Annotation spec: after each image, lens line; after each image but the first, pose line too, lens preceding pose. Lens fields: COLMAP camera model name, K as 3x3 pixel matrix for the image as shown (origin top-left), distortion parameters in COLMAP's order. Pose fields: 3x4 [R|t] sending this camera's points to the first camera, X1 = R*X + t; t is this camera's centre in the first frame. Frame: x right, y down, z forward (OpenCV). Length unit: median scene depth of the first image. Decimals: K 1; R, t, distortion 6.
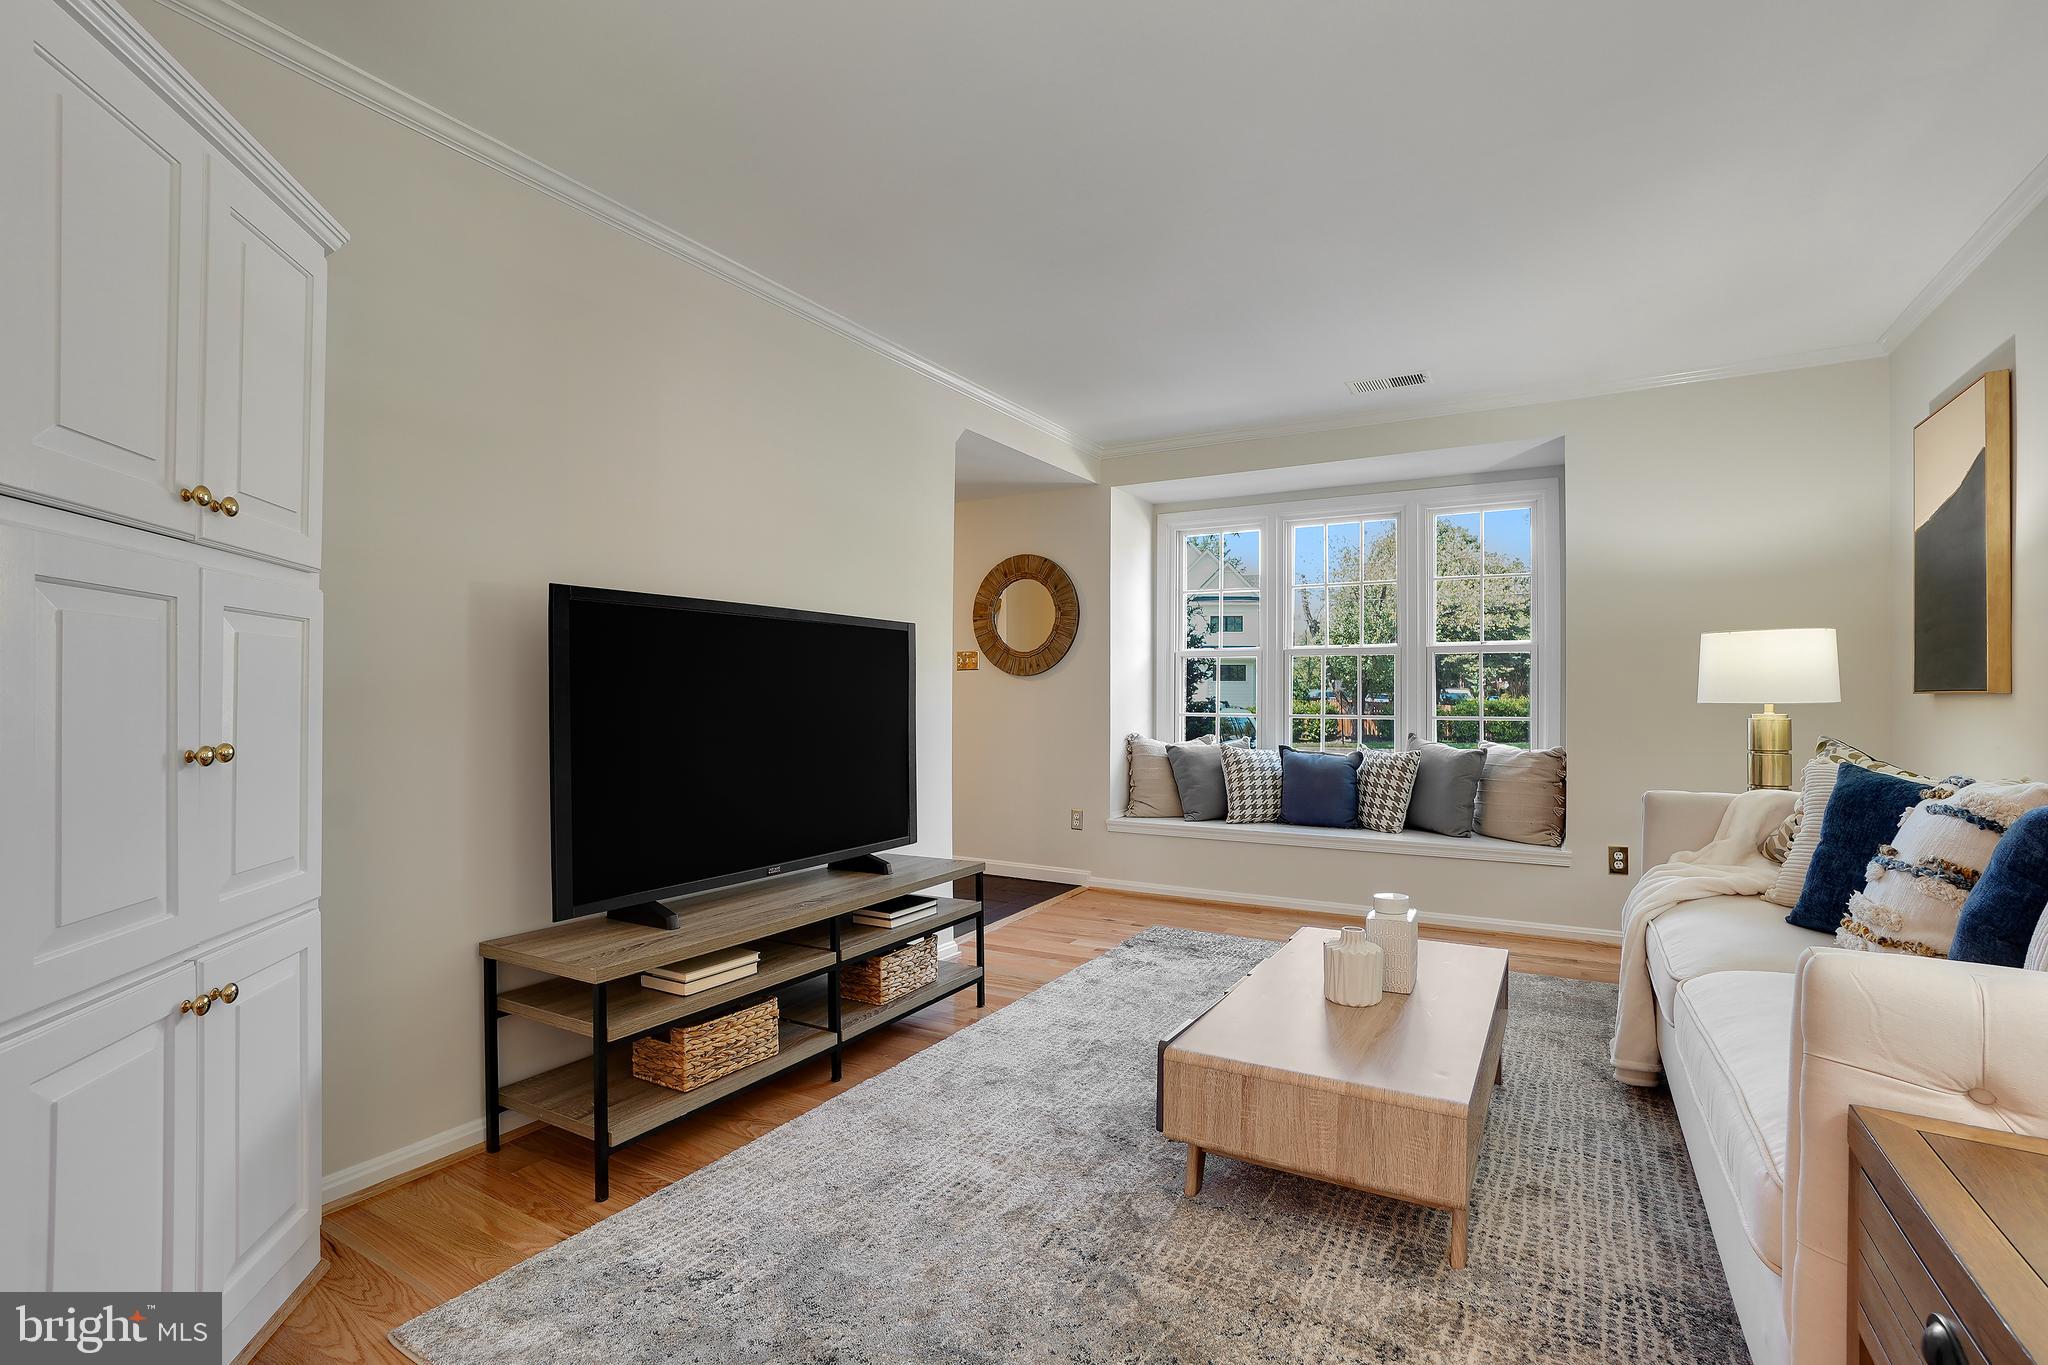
lens RADIAL K [[964.9, 0, 1024.0], [0, 964.9, 682.5], [0, 0, 1]] dist [-0.031747, 0.000114]
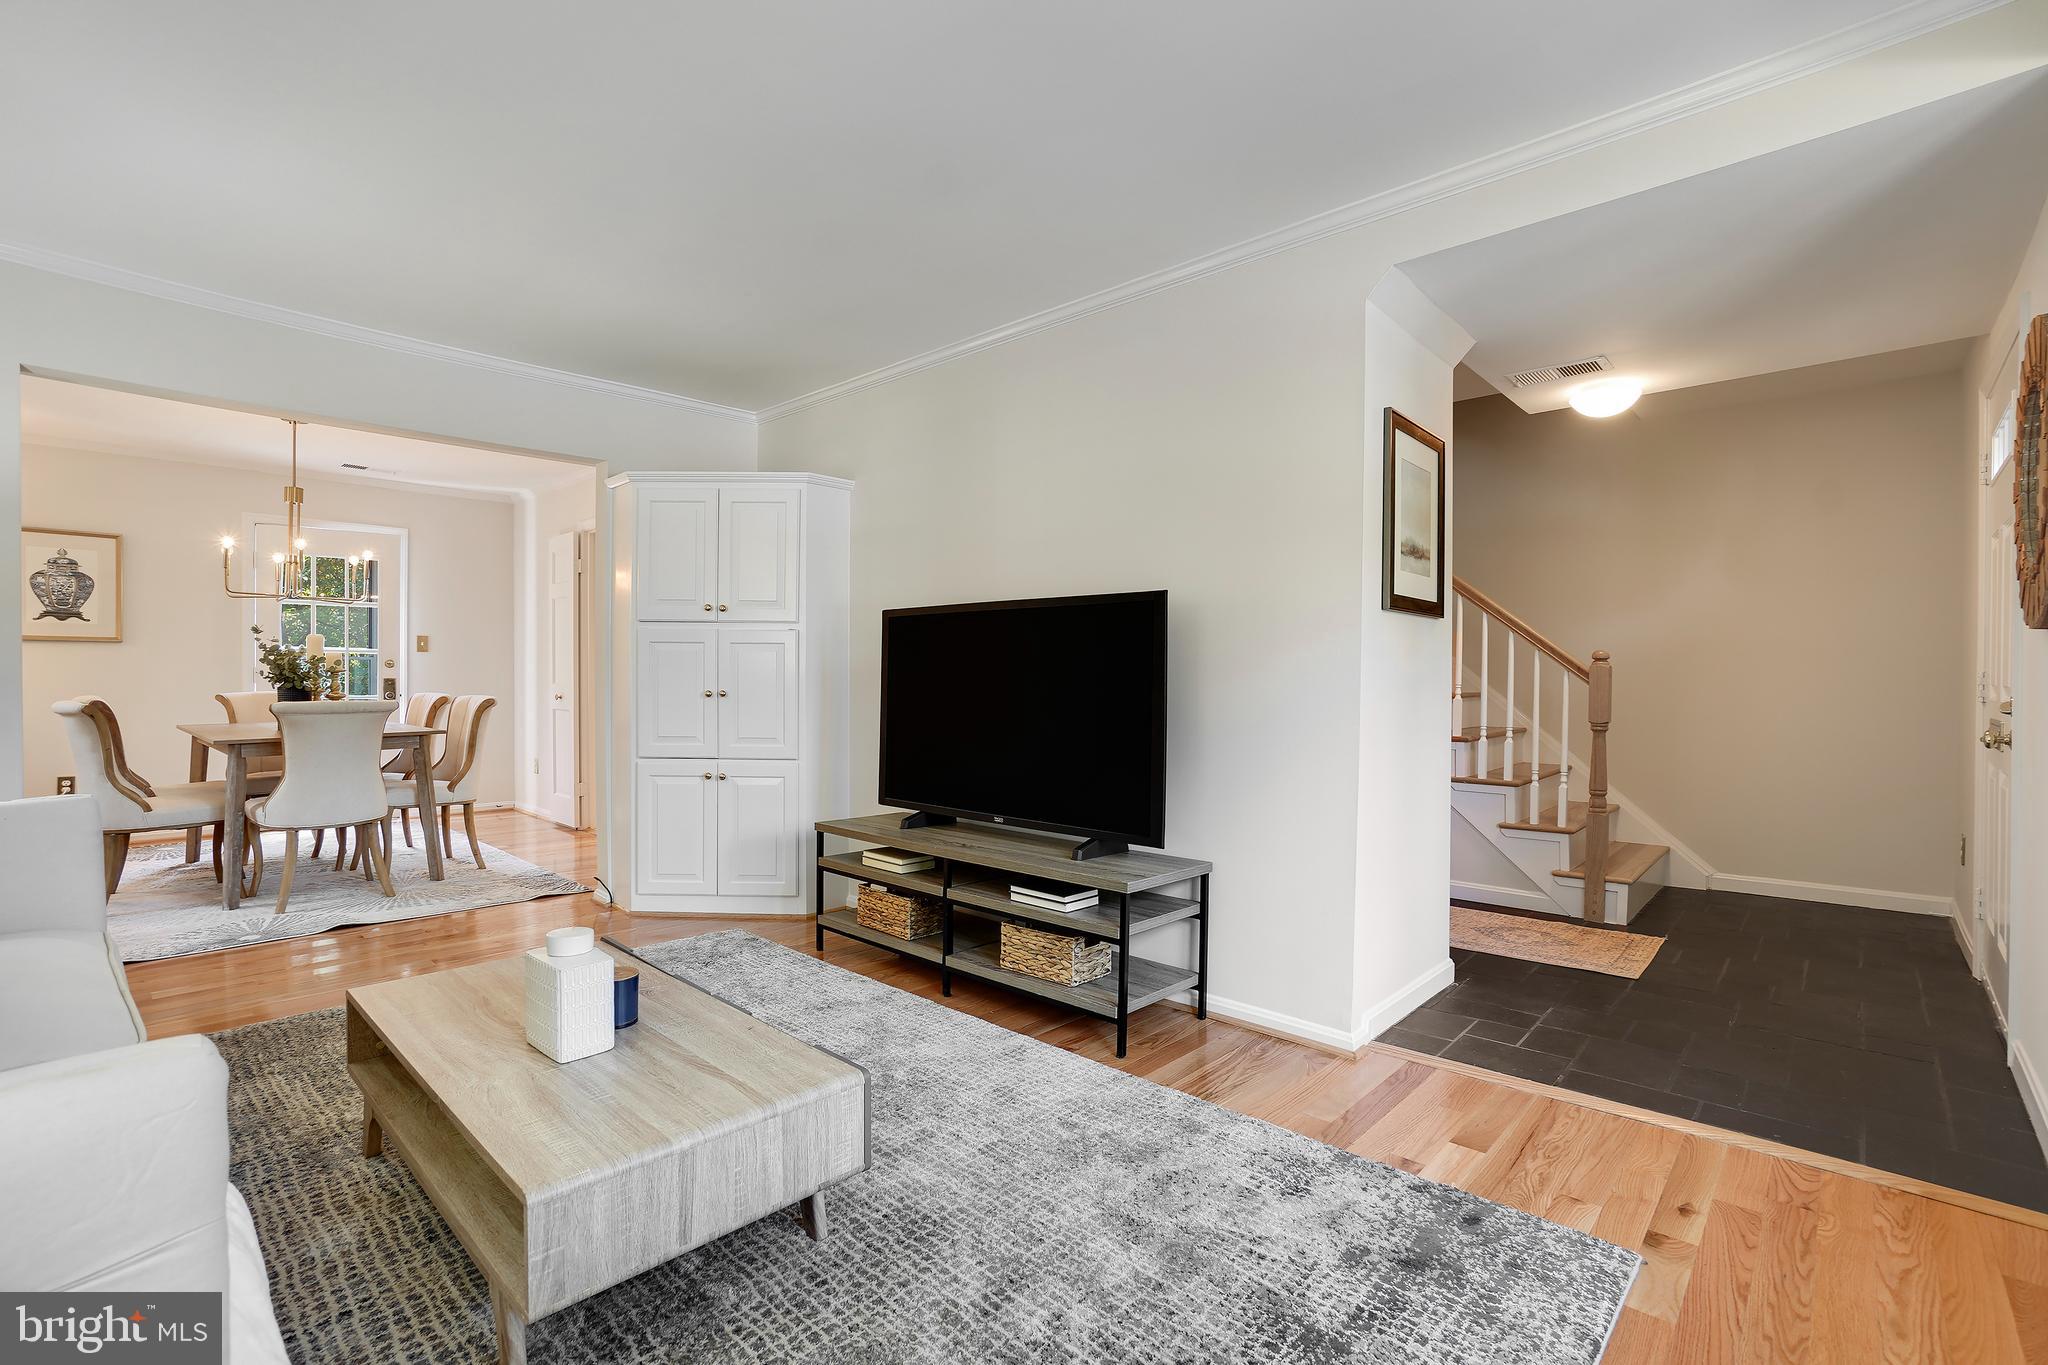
lens RADIAL K [[929.5, 0, 1024.0], [0, 929.5, 682.5], [0, 0, 1]] dist [-0.051992, 0.023902]
pose [[-0.239052, 0.005641, -0.970990, 0.998746], [0.013977, 0.999900, 0.002368, 0.024425], [0.970906, -0.013005, -0.239107, 1.522240]]
